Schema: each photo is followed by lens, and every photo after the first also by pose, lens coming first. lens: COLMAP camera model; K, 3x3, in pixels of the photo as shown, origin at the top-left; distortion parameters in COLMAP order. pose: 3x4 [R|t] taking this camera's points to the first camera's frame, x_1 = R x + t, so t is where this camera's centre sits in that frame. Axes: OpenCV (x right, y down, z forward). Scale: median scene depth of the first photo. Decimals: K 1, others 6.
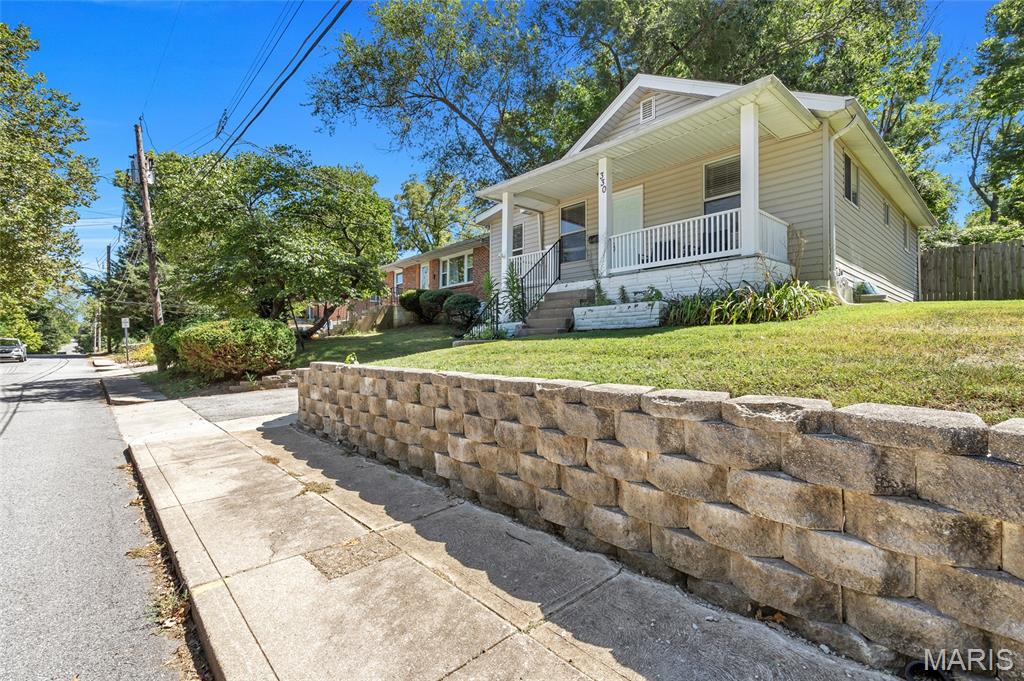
lens RADIAL K [[473.4, 0, 518.6], [0, 473.4, 338.5], [0, 0, 1]] dist [0.000250, 0.000776]
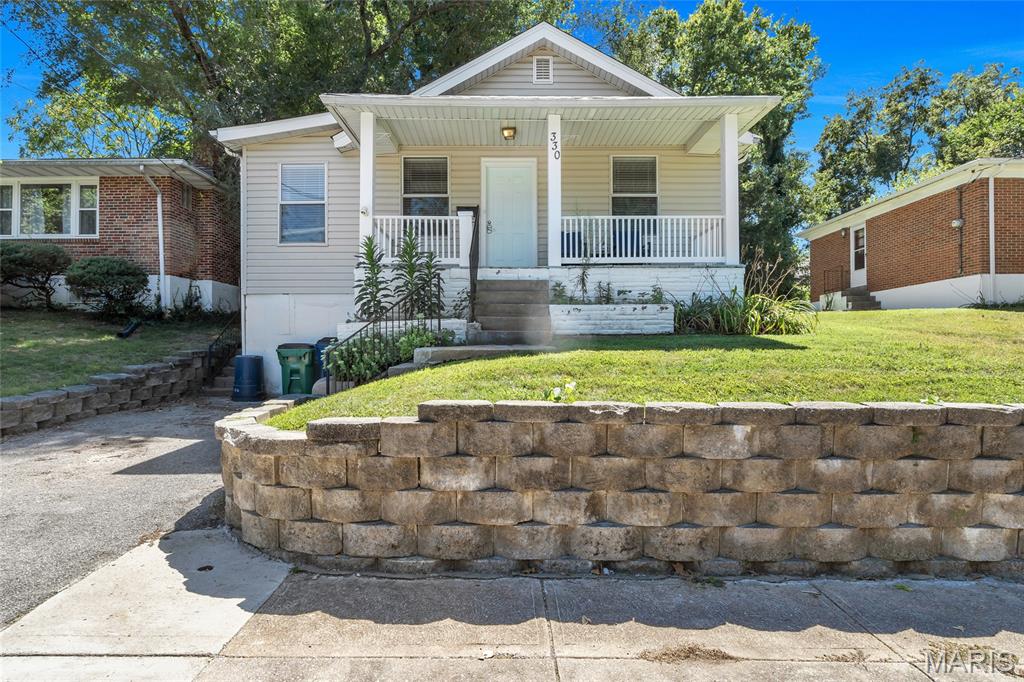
lens RADIAL K [[546.4, 0, 510.1], [0, 546.4, 343.8], [0, 0, 1]] dist [0.013929, -0.002918]
pose [[0.666307, 0.006054, 0.745653, -0.555295], [-0.011897, 0.999926, 0.002513, -0.004317], [-0.745583, -0.010546, 0.666330, 0.458807]]
